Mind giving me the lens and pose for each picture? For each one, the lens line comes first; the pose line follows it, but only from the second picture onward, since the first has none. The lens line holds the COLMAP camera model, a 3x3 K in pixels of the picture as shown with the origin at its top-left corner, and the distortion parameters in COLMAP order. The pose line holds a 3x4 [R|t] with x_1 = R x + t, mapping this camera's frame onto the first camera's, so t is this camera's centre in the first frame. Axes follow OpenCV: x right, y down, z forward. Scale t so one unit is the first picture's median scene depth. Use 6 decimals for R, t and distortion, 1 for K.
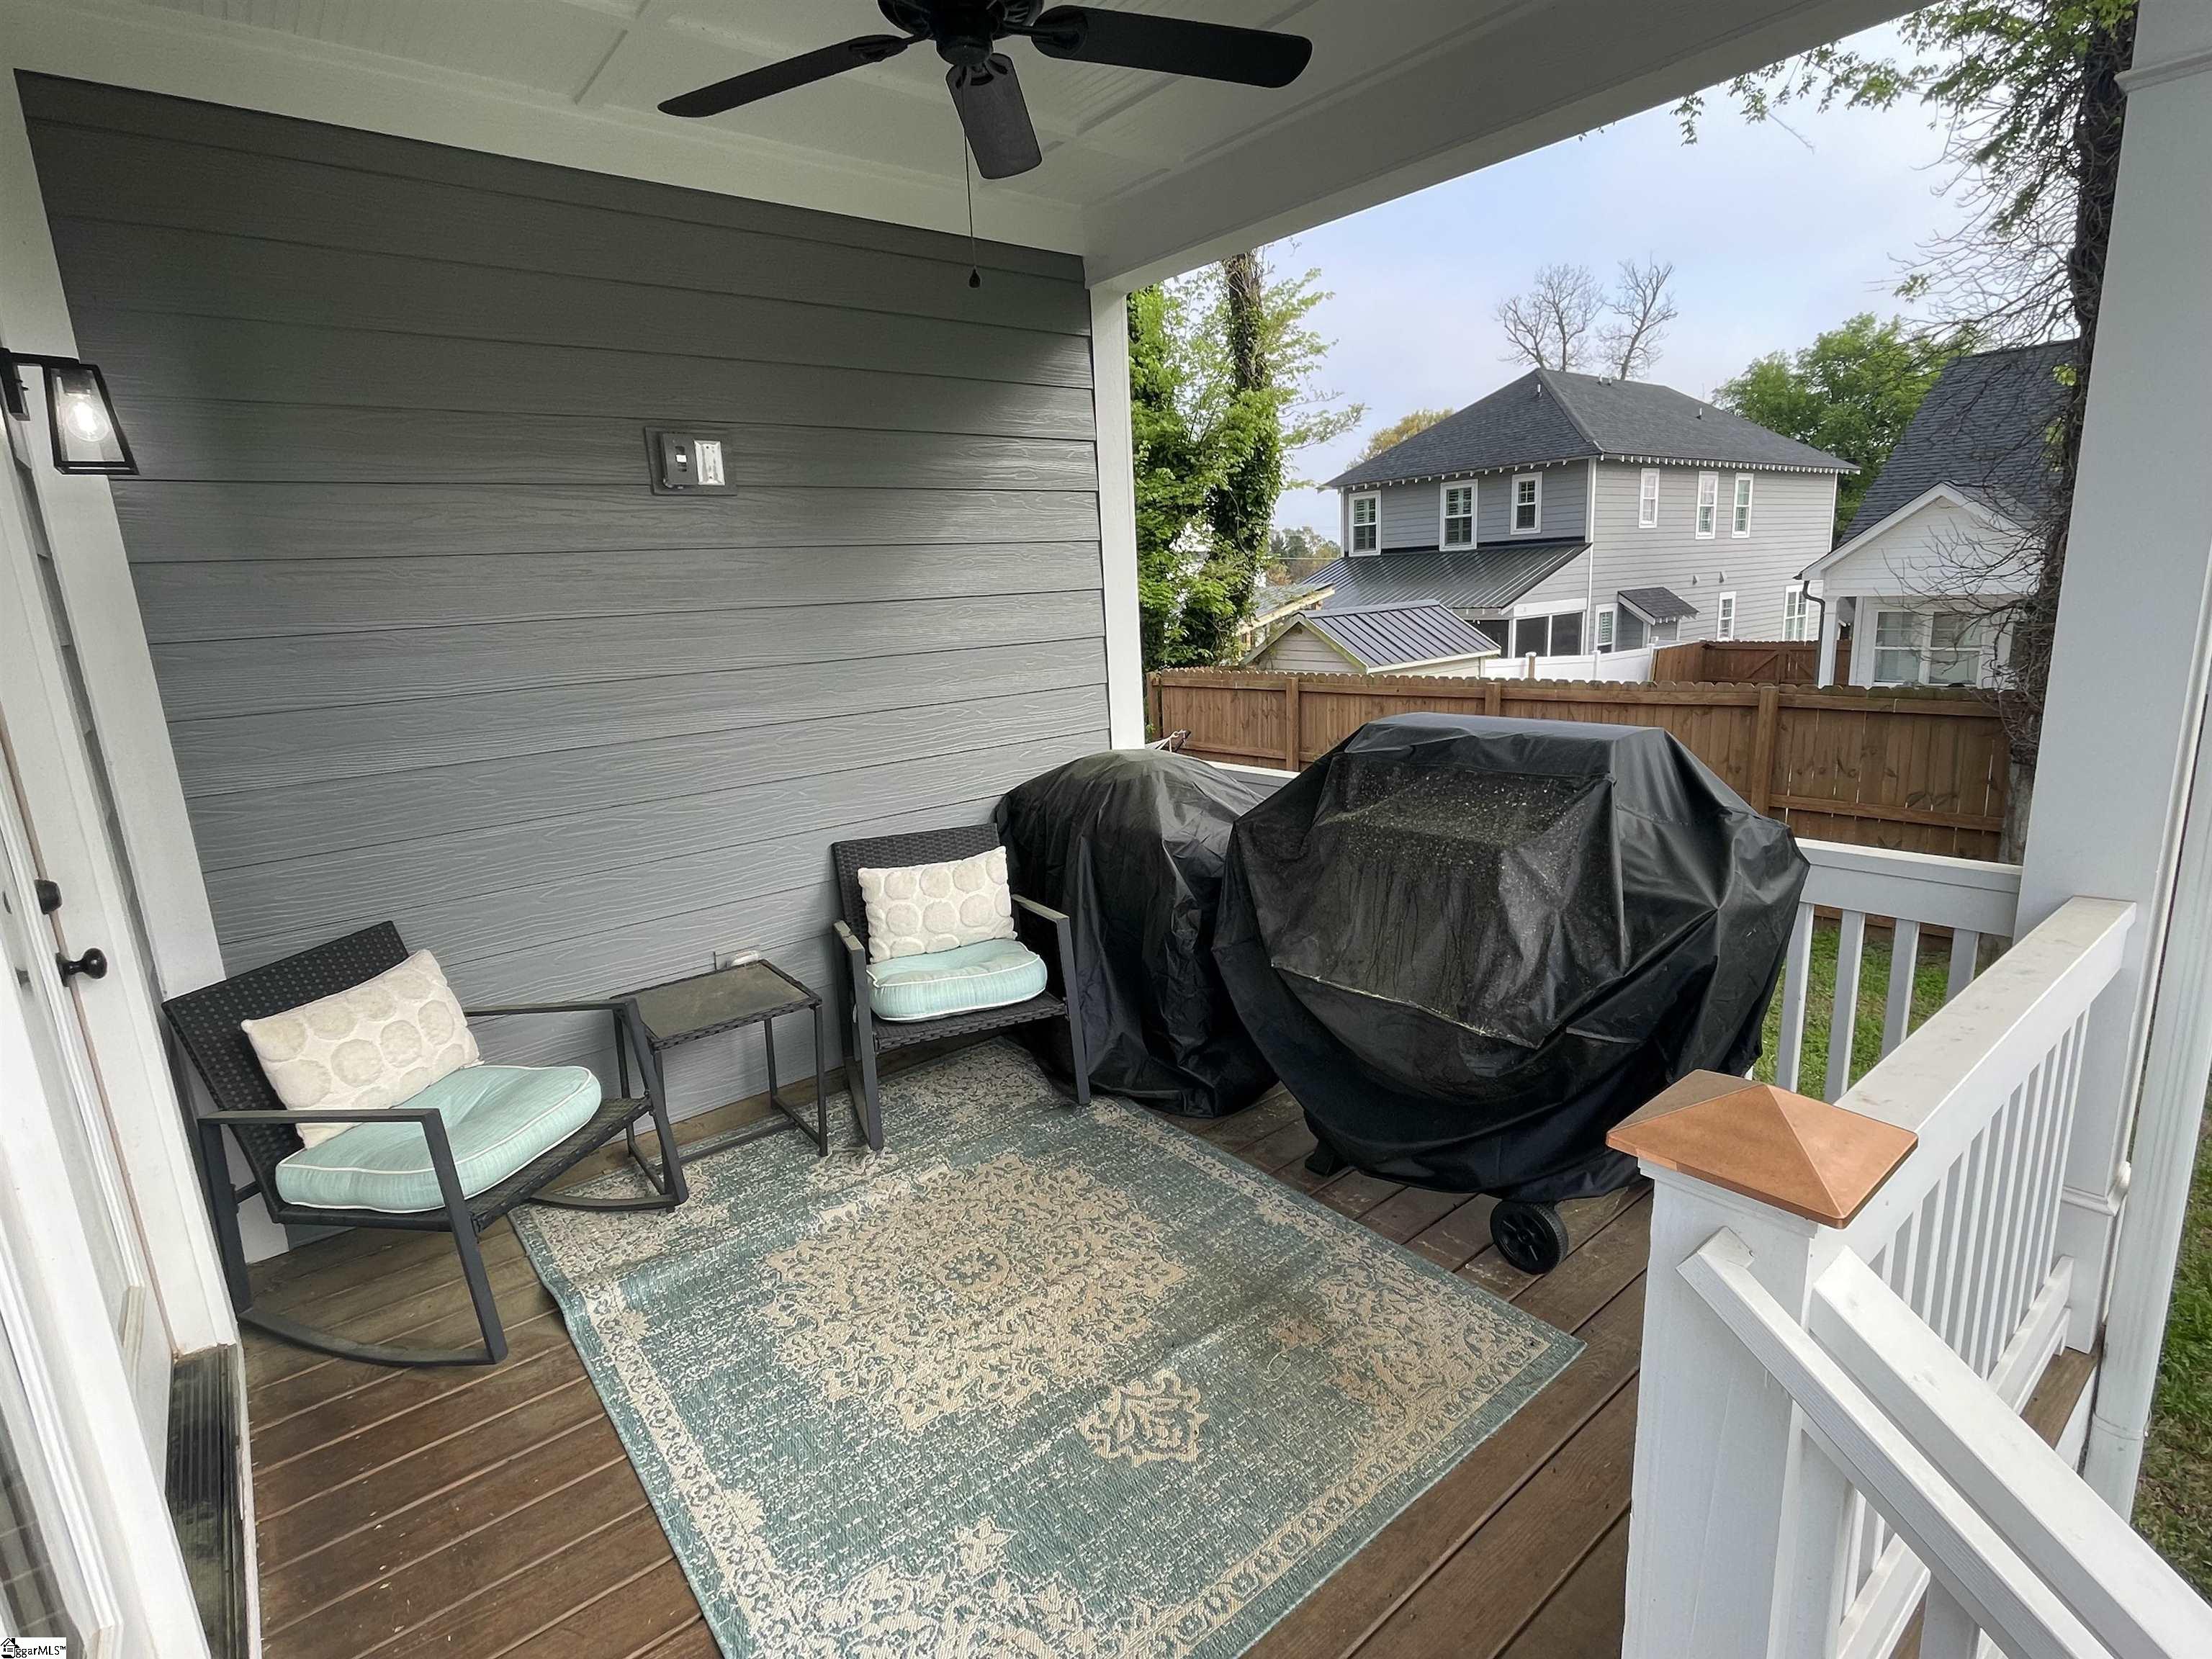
lens RADIAL K [[1137.9, 0, 1114.4], [0, 1137.9, 834.3], [0, 0, 1]] dist [-0.013598, 0.005034]
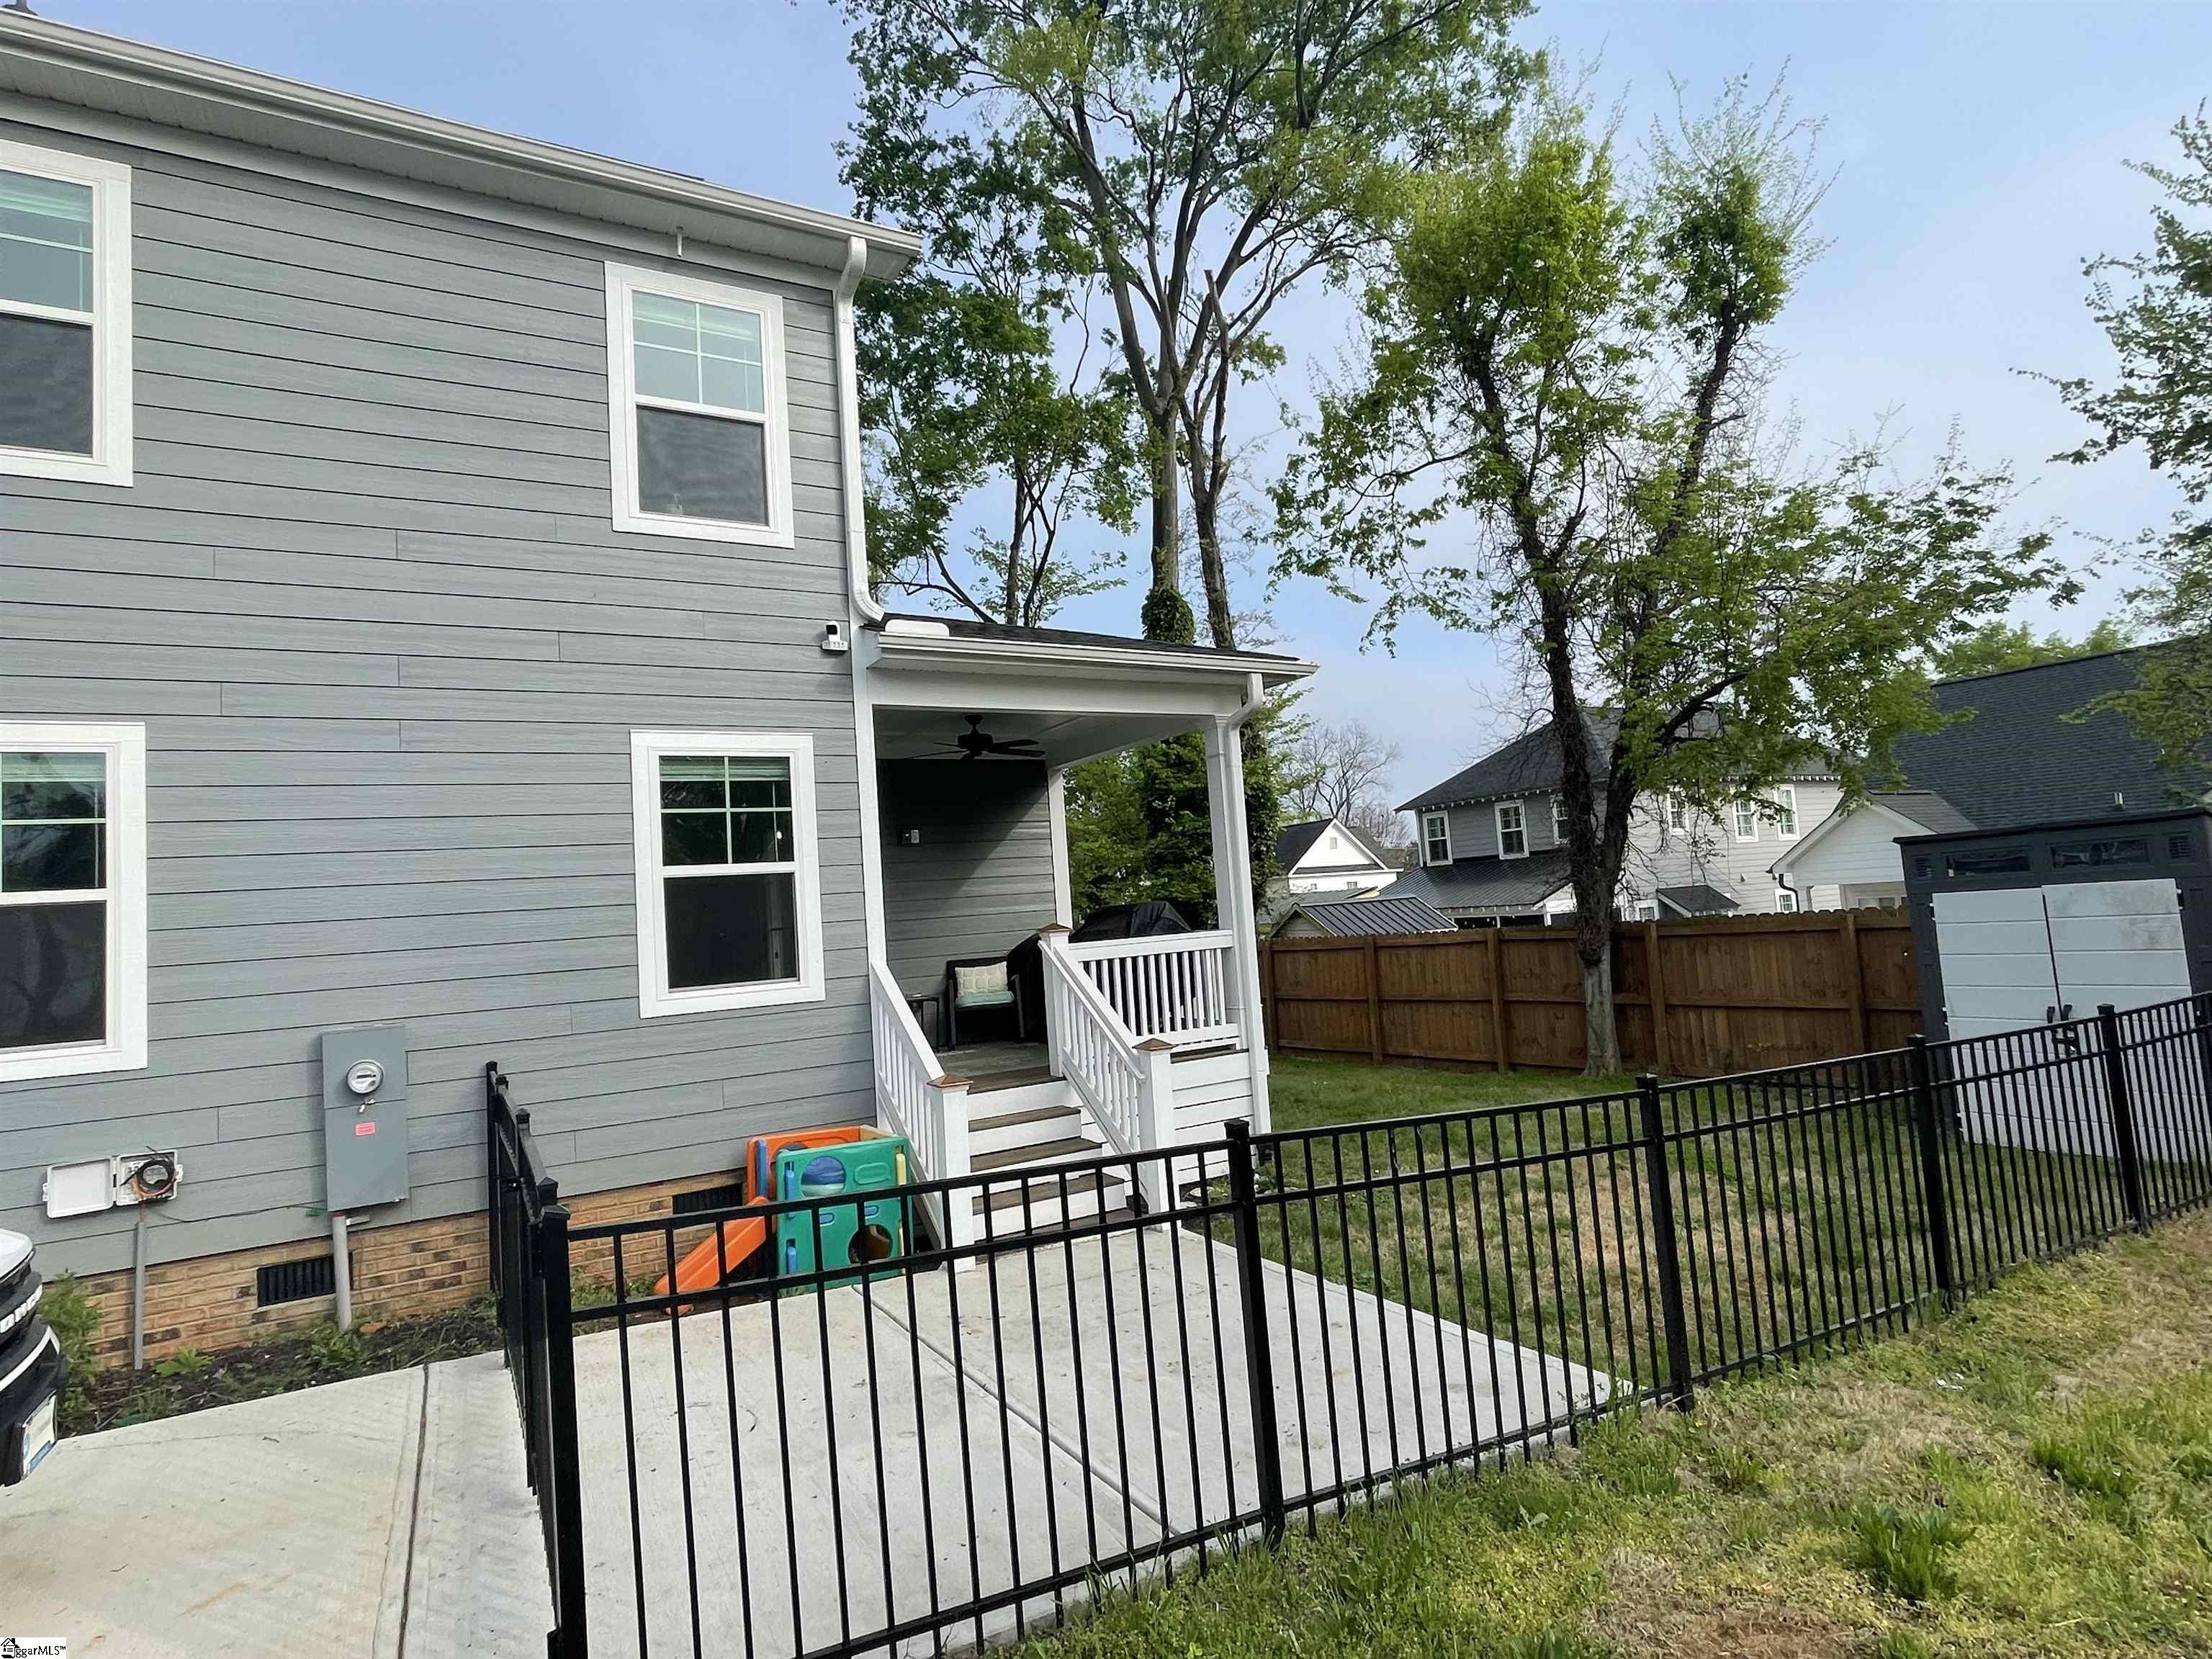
lens RADIAL K [[1184.3, 0, 1100.6], [0, 1184.3, 821.6], [0, 0, 1]] dist [-0.001966, -0.001796]
pose [[0.988593, -0.029680, -0.147658, 0.067112], [-0.013189, 0.959564, -0.281183, 0.057912], [0.150033, 0.279923, 0.948227, -0.215302]]
